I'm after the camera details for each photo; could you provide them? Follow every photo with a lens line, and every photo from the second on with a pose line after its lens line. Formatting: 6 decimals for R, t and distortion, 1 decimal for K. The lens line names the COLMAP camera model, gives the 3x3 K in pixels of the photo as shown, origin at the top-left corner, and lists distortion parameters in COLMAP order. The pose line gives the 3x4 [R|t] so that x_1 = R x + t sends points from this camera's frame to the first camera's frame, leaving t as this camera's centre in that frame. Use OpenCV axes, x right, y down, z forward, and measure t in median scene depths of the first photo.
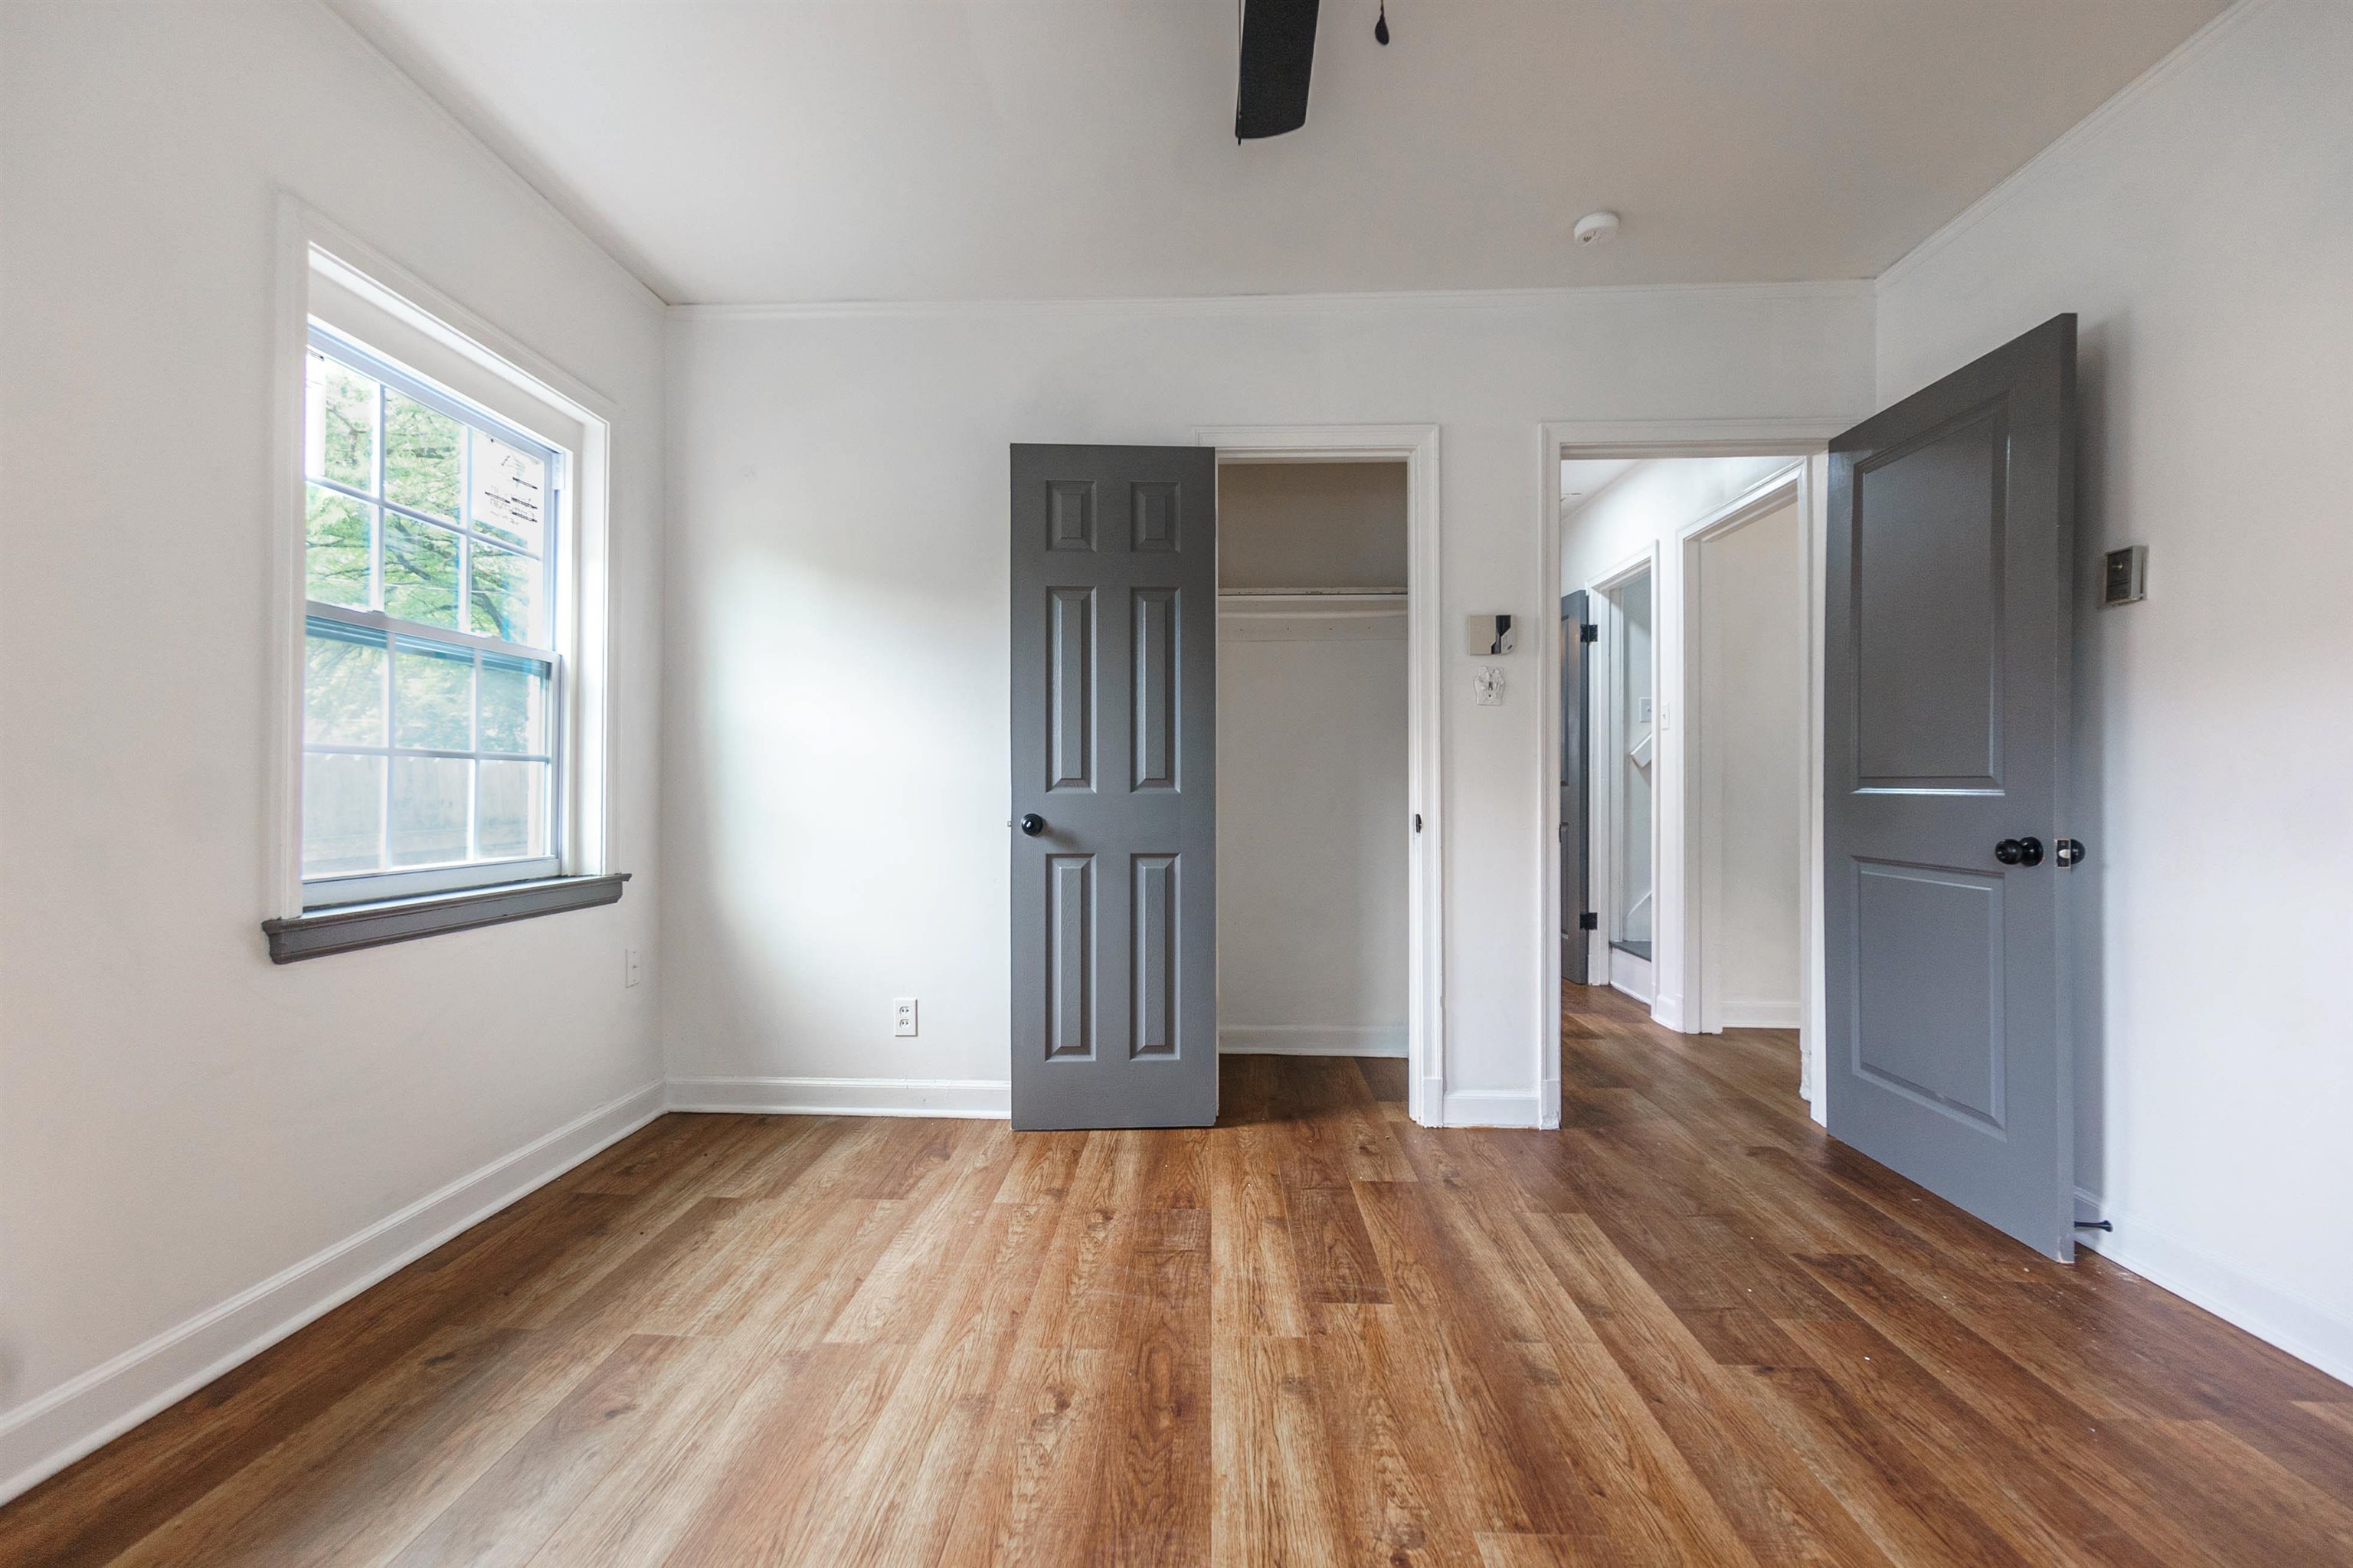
lens RADIAL K [[1022.0, 0, 1160.5], [0, 1022.0, 779.3], [0, 0, 1]] dist [-0.005854, 0.000707]
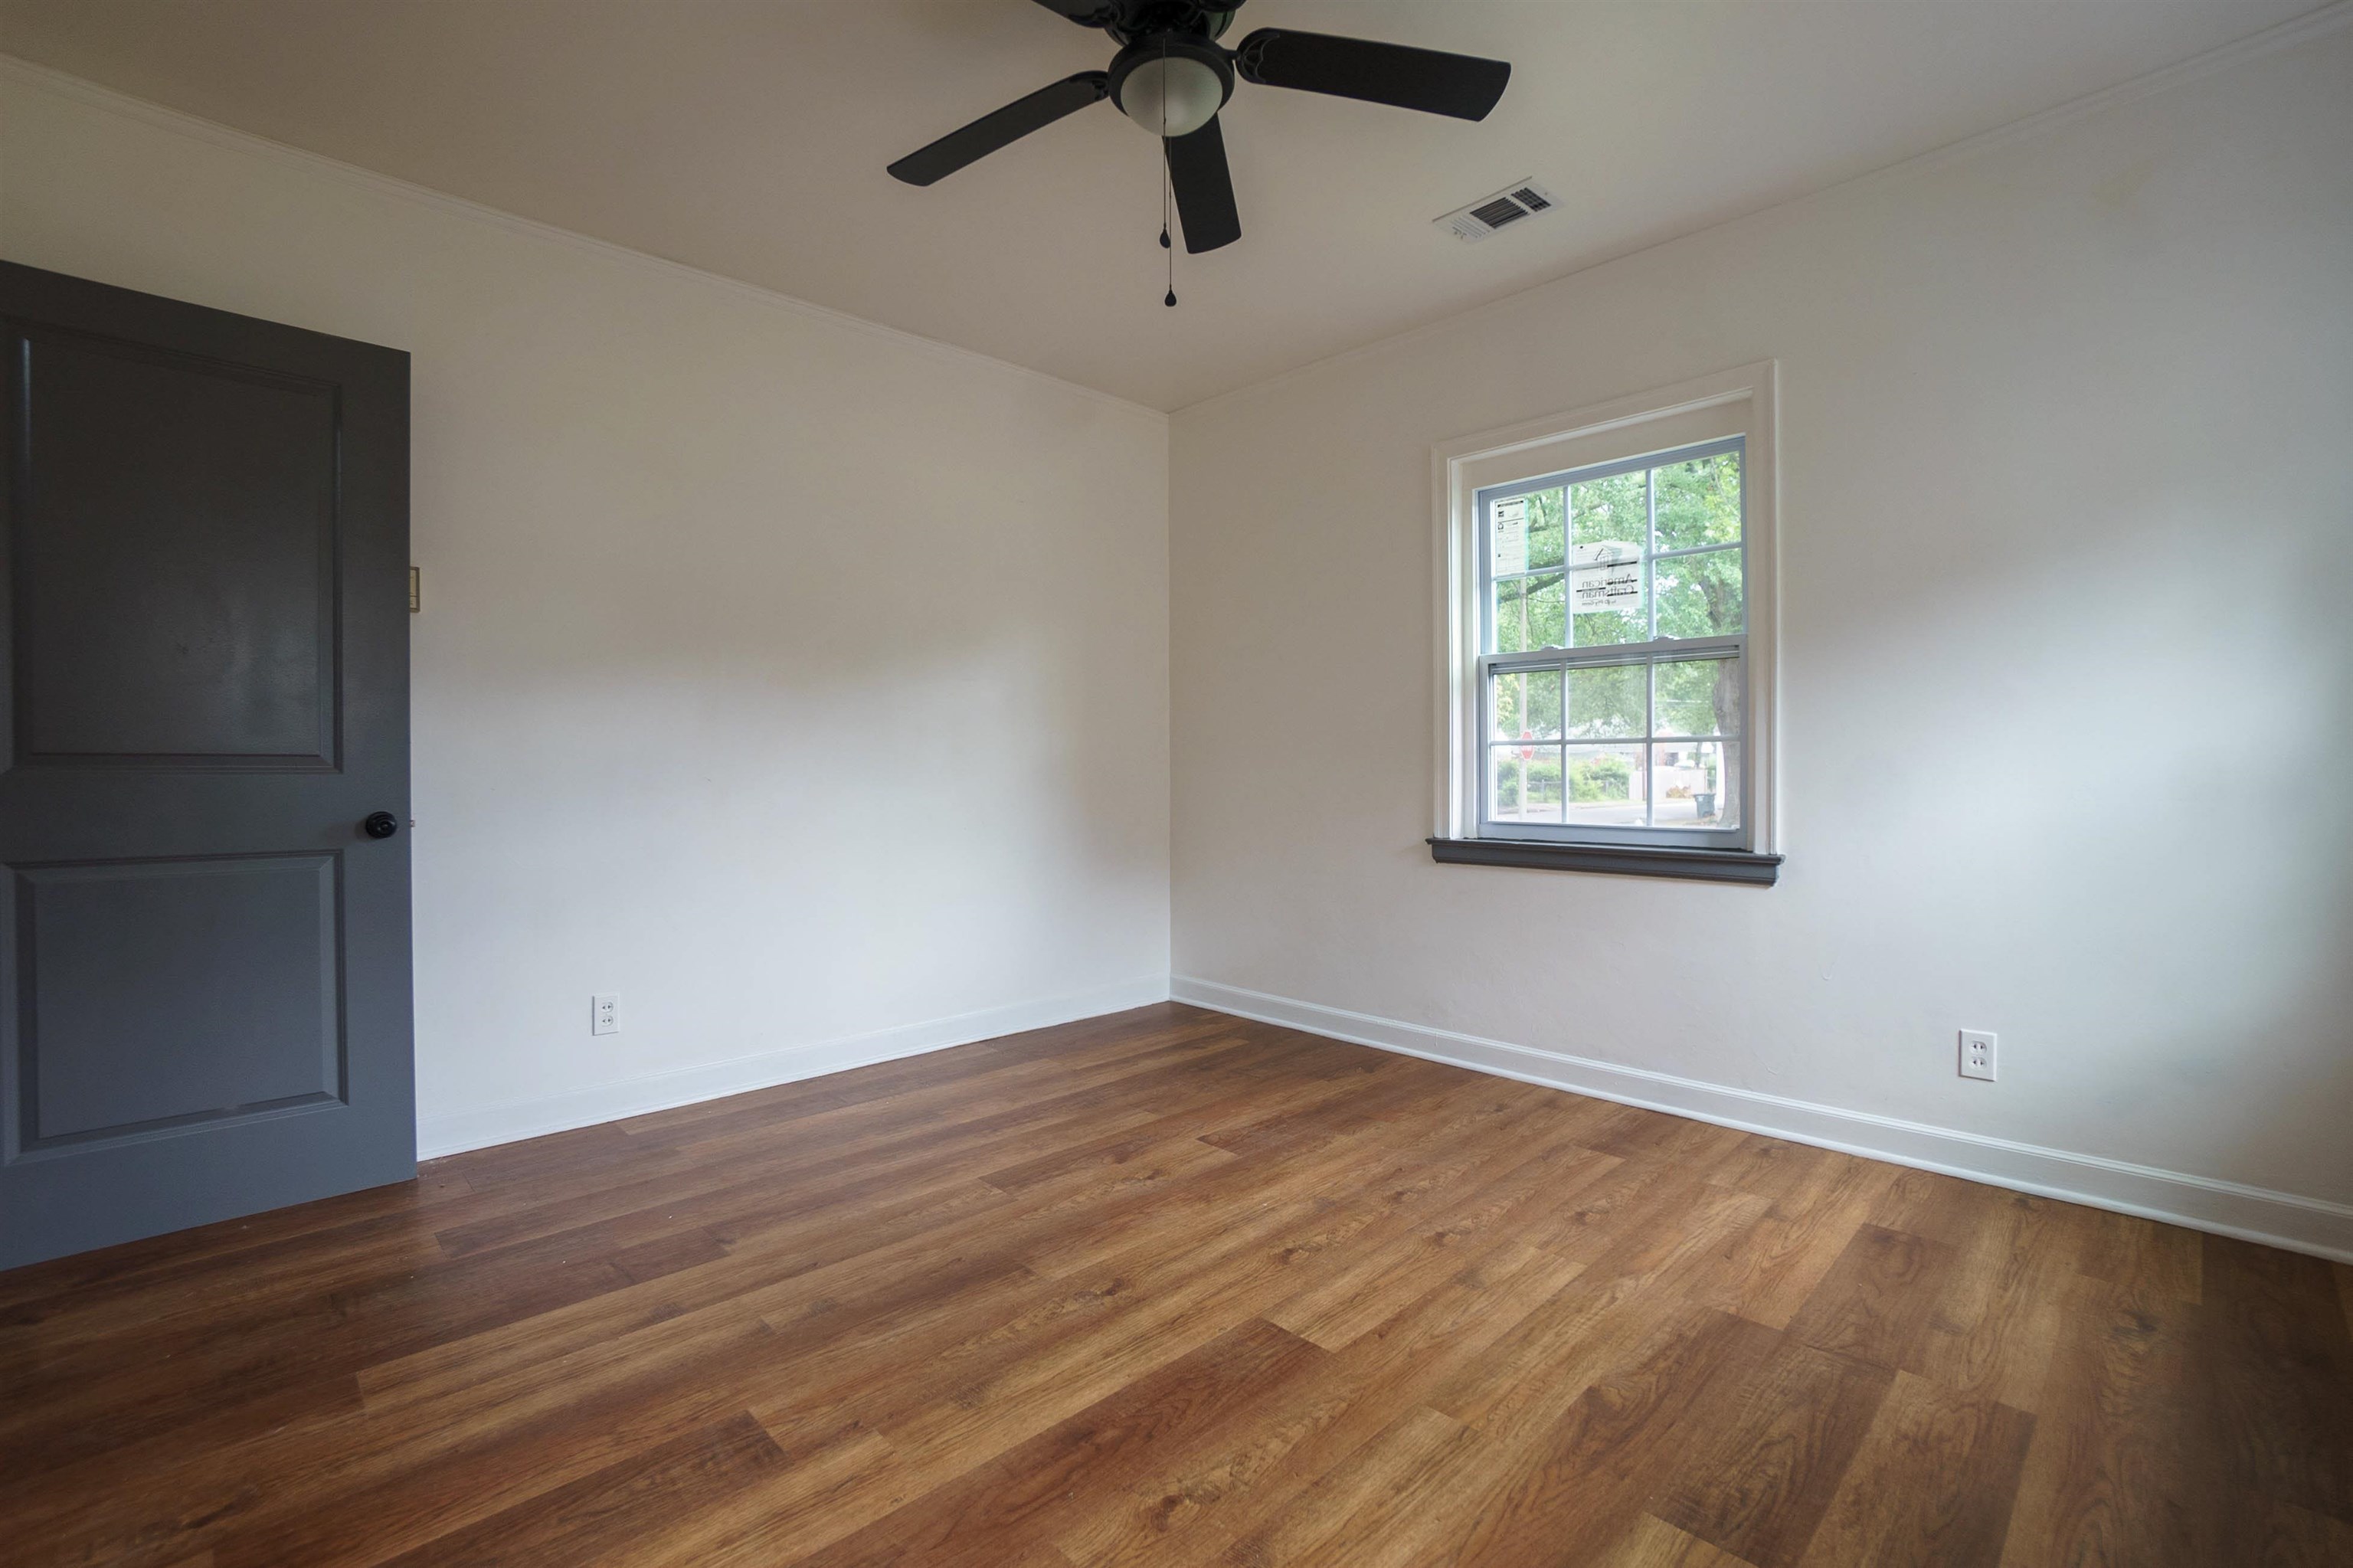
lens RADIAL K [[1022.0, 0, 1160.5], [0, 1022.0, 779.3], [0, 0, 1]] dist [-0.005854, 0.000707]
pose [[-0.724000, -0.015345, 0.689630, -0.681976], [-0.013582, 0.999876, 0.007990, 0.006781], [-0.689667, -0.003582, -0.724118, 1.664448]]
